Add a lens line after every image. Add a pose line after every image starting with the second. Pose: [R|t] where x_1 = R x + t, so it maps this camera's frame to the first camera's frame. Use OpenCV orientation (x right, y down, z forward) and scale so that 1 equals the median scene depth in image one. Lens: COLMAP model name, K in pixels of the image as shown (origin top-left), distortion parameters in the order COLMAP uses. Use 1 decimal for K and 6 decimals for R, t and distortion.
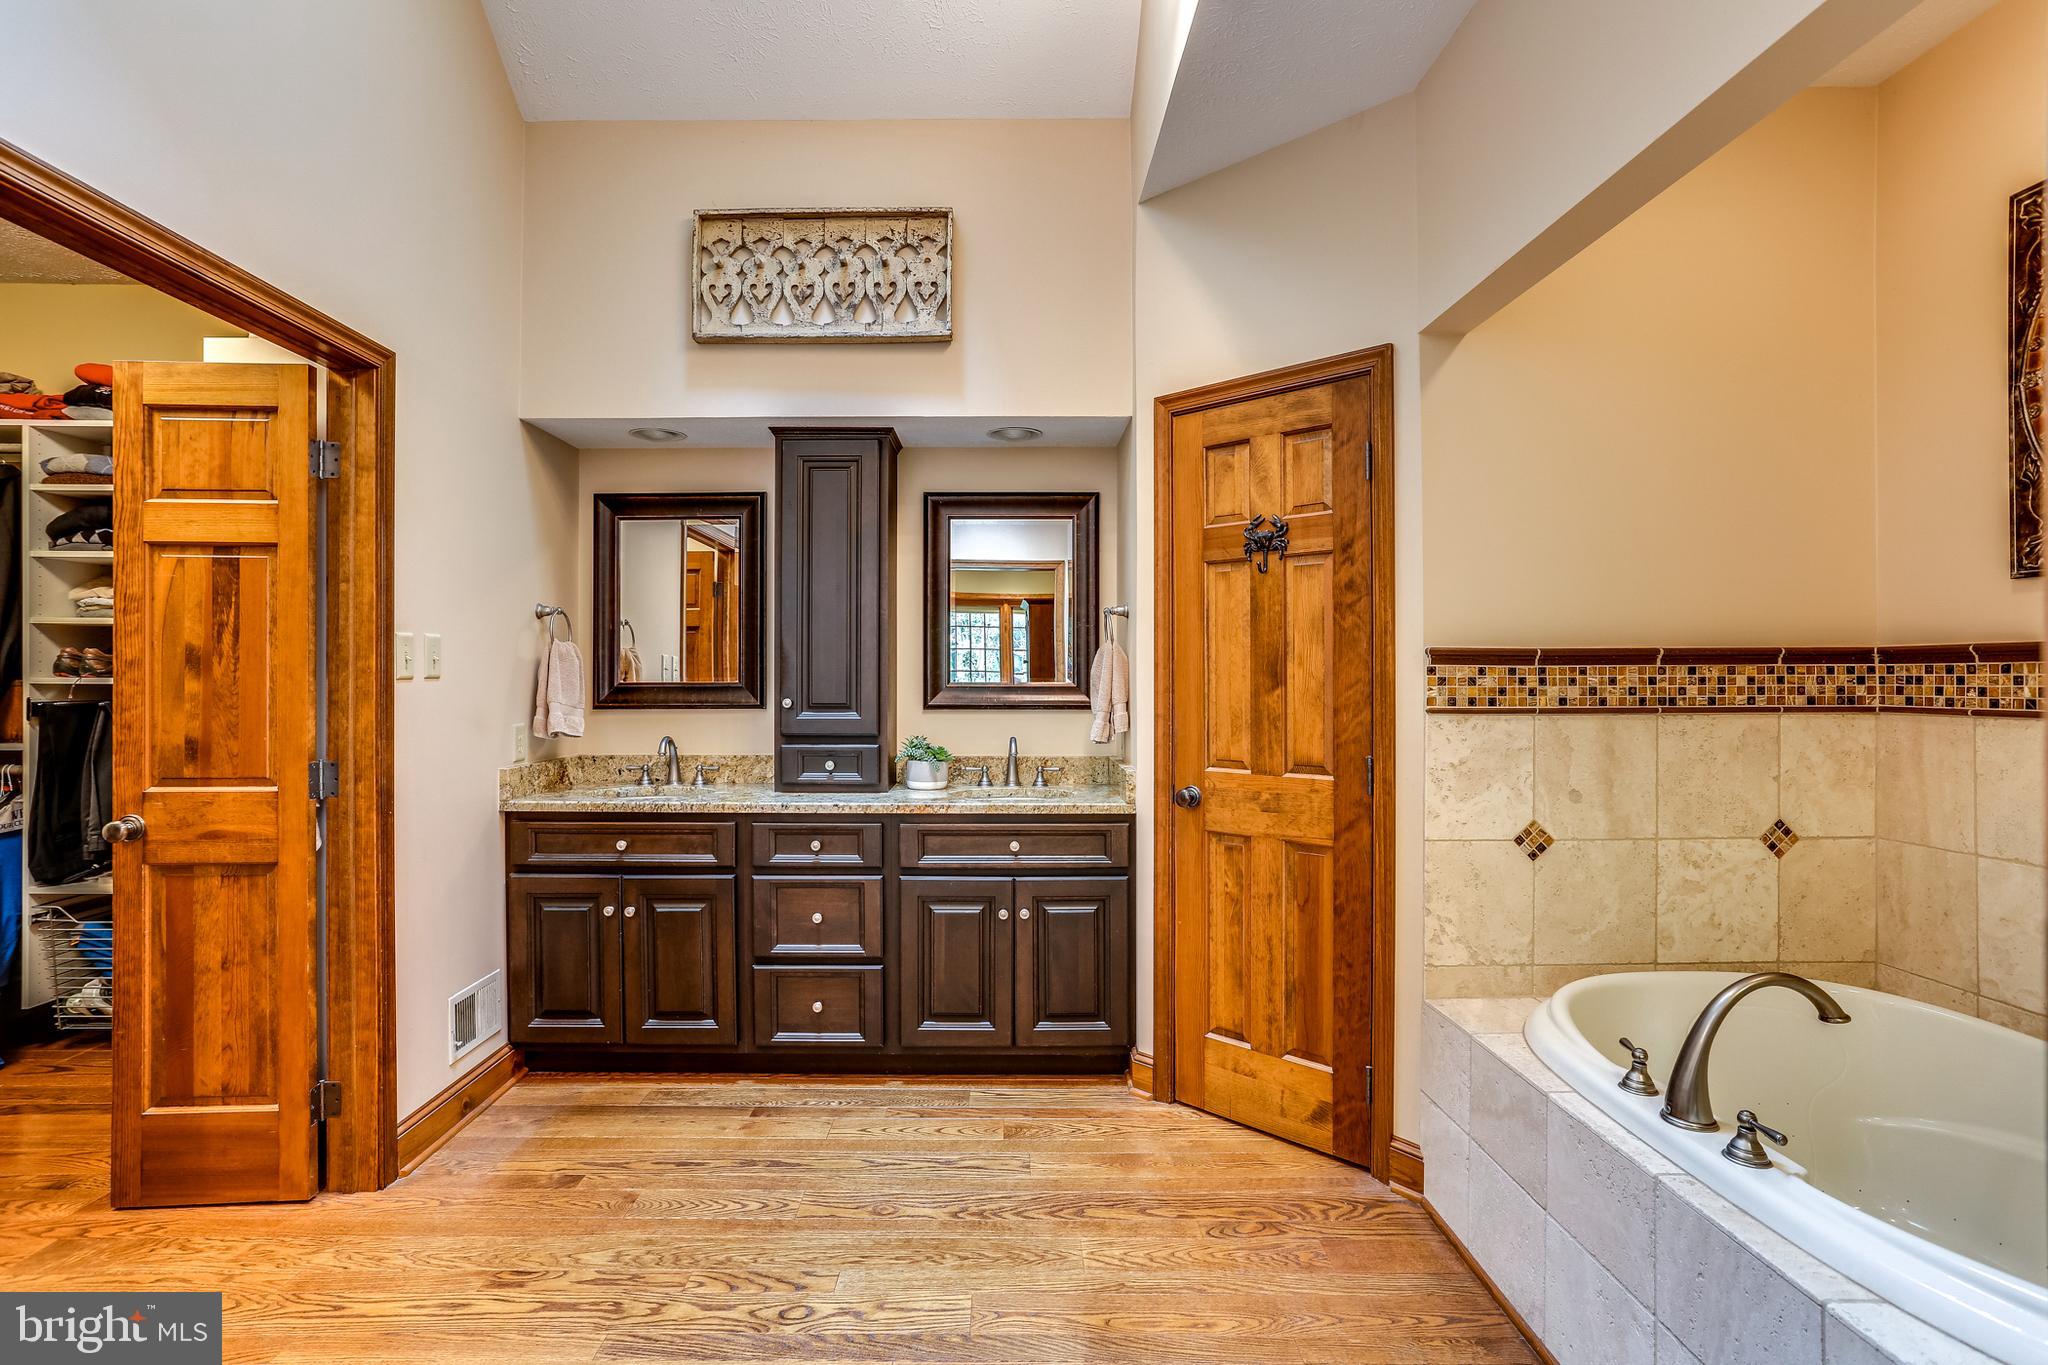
lens RADIAL K [[987.5, 0, 1016.2], [0, 987.5, 673.6], [0, 0, 1]] dist [-0.068964, 0.038192]
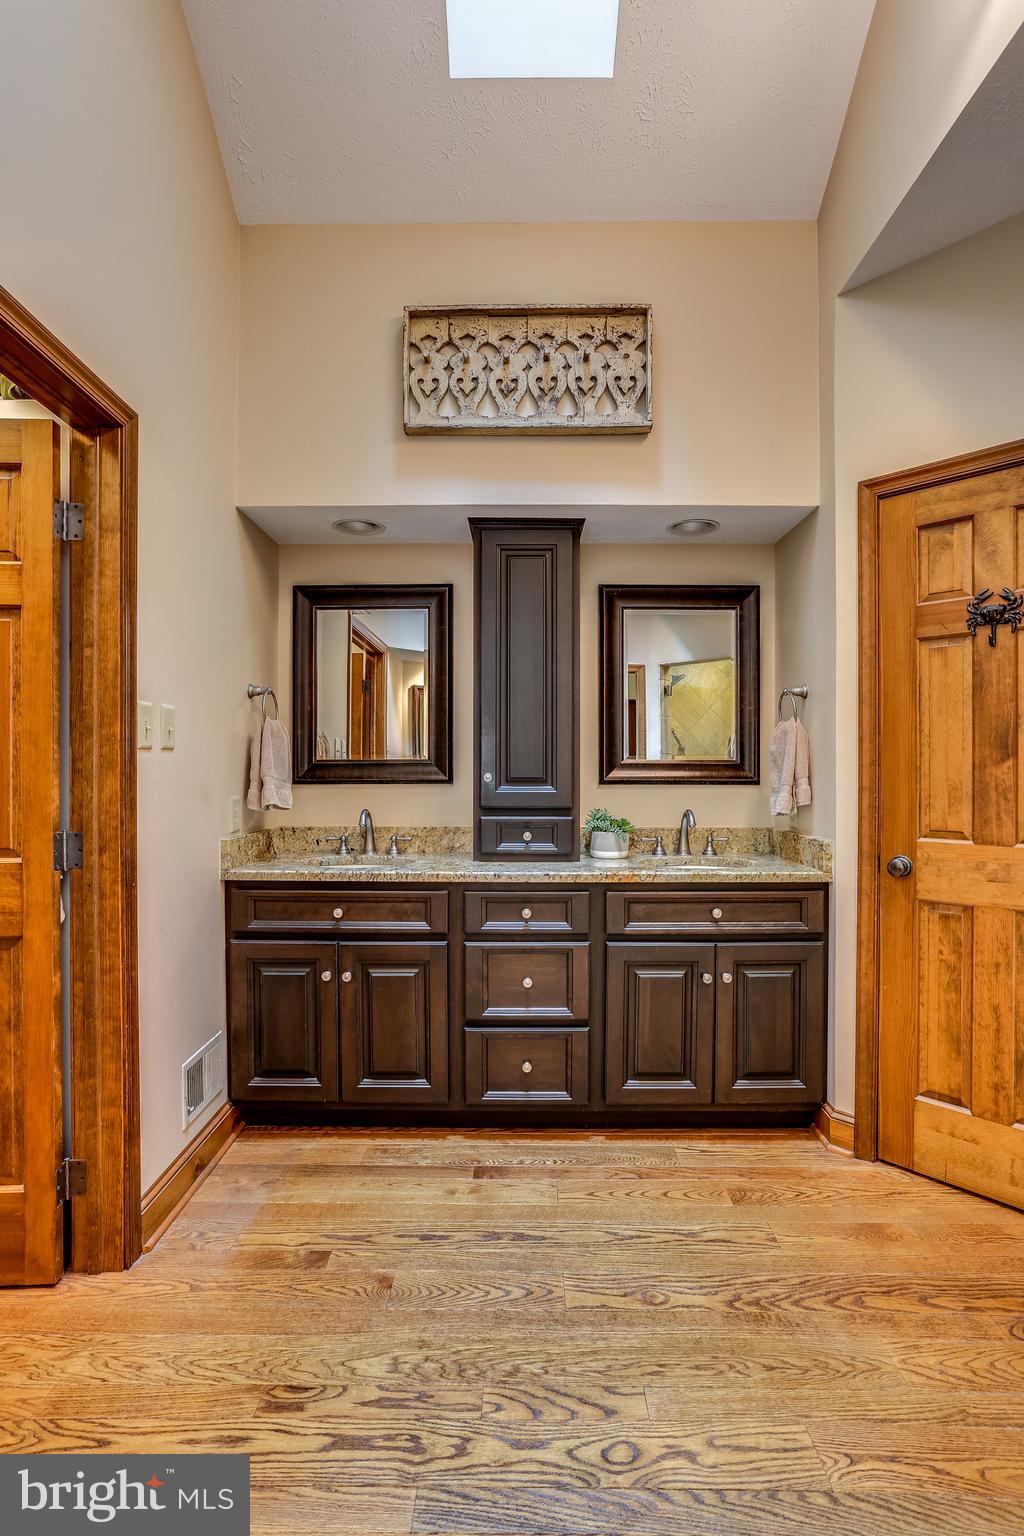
lens RADIAL K [[737.6, 0, 512.7], [0, 737.6, 771.9], [0, 0, 1]] dist [-0.062599, 0.035816]
pose [[0.999866, 0.000916, -0.016322, -0.217605], [-0.000812, 0.999979, 0.006411, 0.021505], [0.016328, -0.006397, 0.999846, 0.233659]]
